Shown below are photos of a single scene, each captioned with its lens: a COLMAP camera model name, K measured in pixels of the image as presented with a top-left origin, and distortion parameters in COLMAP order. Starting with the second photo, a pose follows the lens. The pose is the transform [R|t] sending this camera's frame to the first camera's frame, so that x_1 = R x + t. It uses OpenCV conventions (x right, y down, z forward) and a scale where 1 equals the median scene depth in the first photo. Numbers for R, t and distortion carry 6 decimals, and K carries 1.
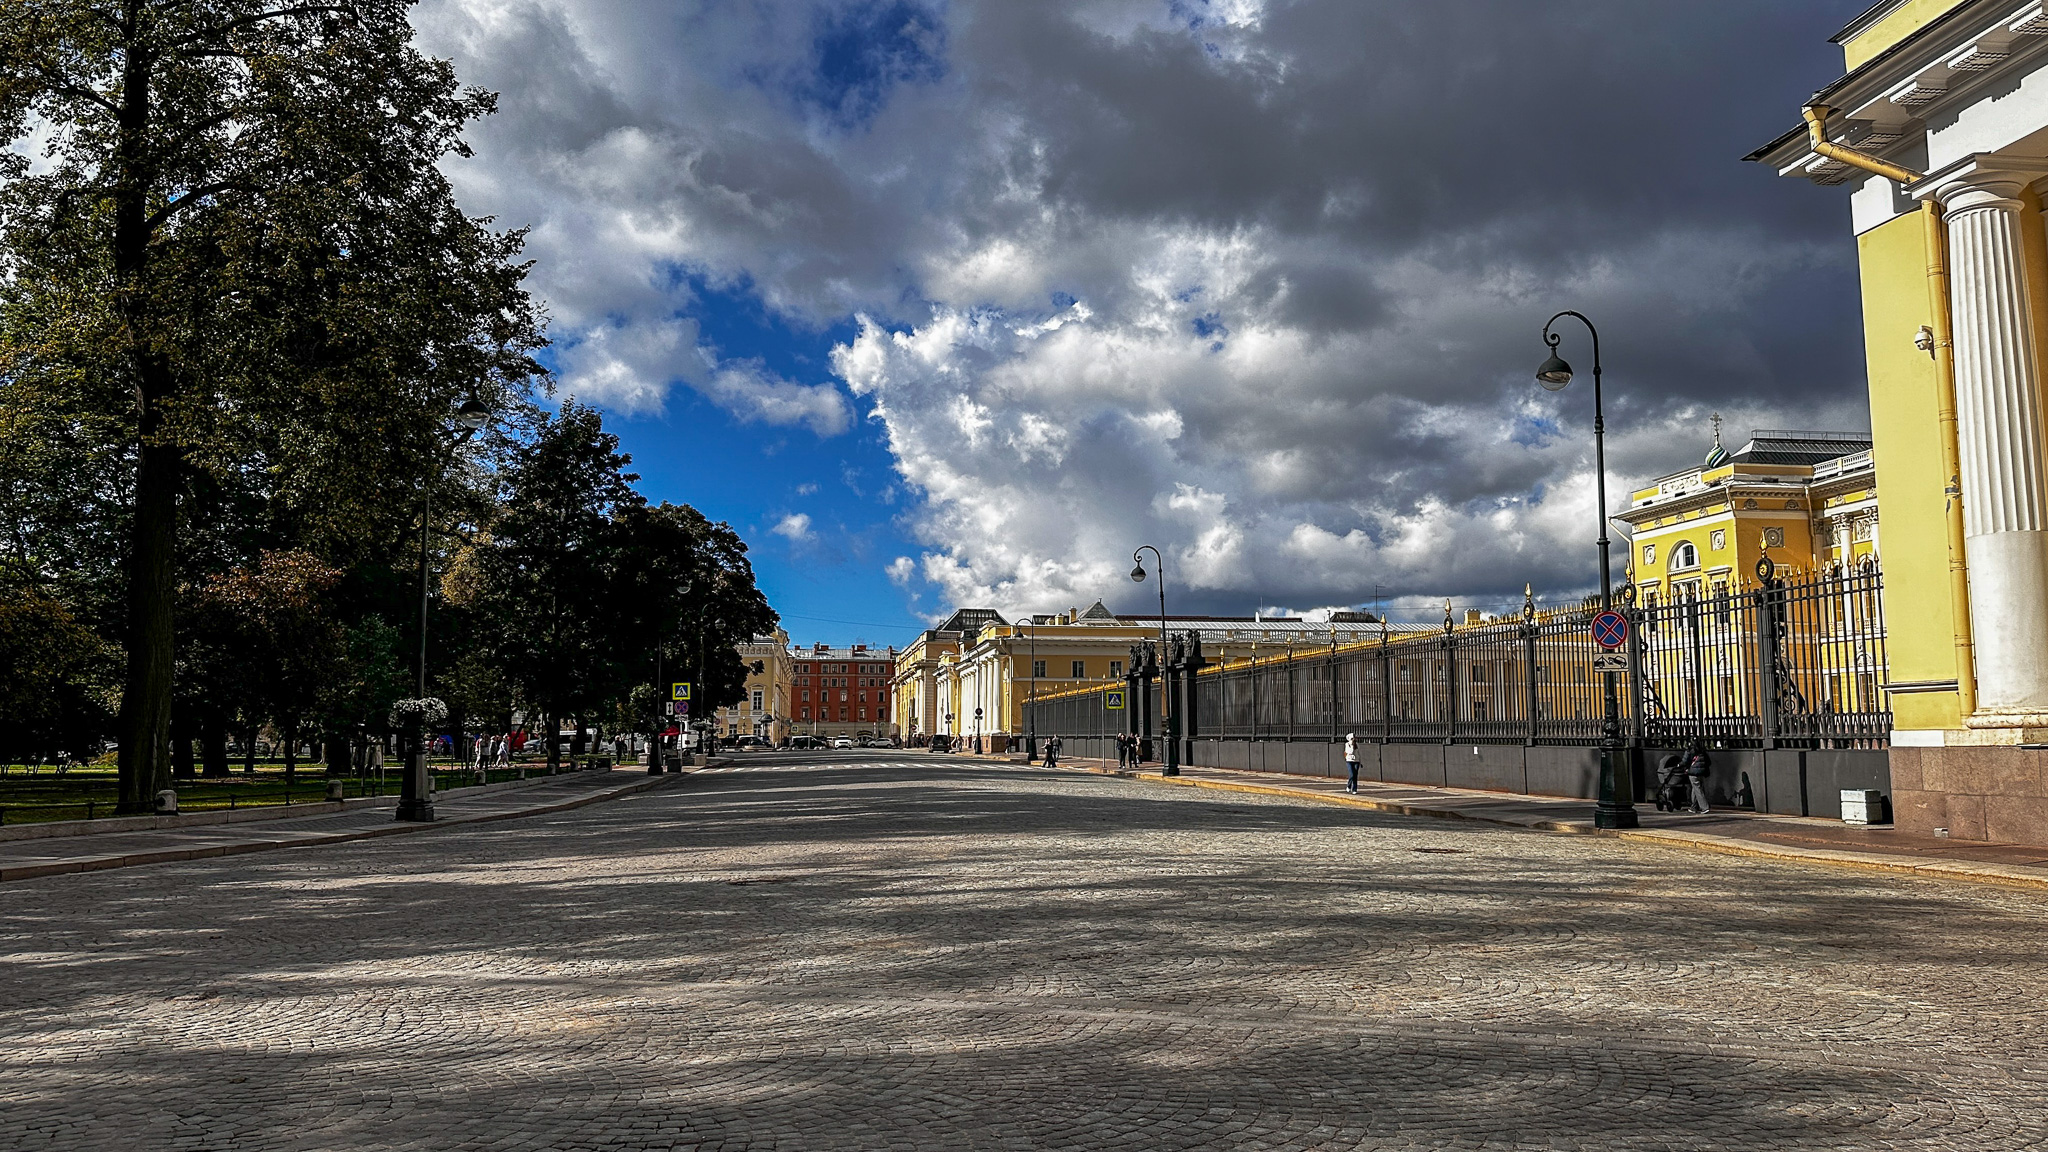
lens RADIAL K [[1447.9, 0, 1024.1], [0, 1447.9, 575.5], [0, 0, 1]] dist [0.087155, -0.087444]
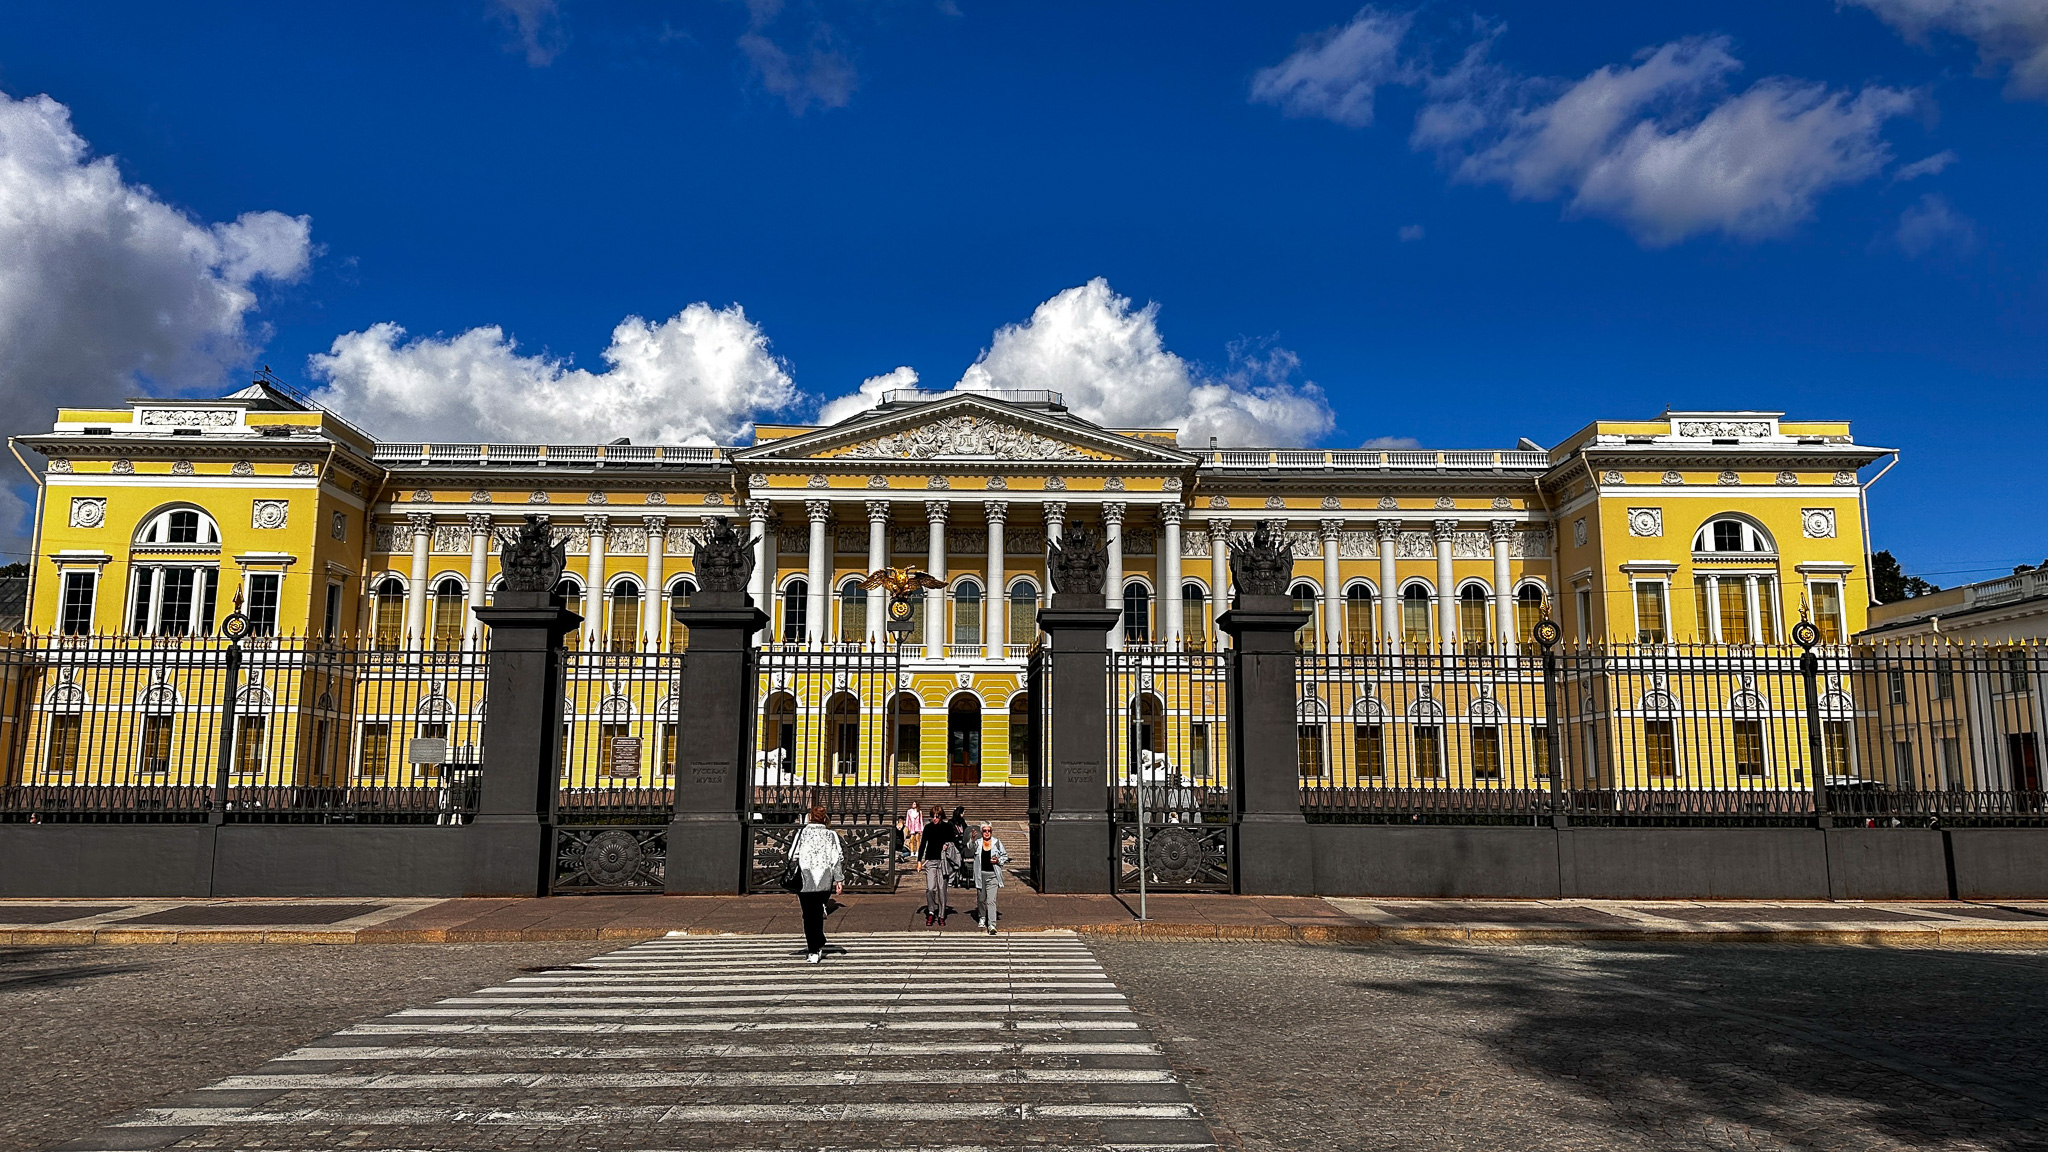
lens RADIAL K [[1447.9, 0, 1022.2], [0, 1447.9, 580.8], [0, 0, 1]] dist [0.087155, -0.087444]
pose [[0.180735, 0.166830, 0.969279, -0.111944], [-0.118653, 0.982010, -0.146896, 0.063456], [-0.976348, -0.088458, 0.197278, 0.522401]]
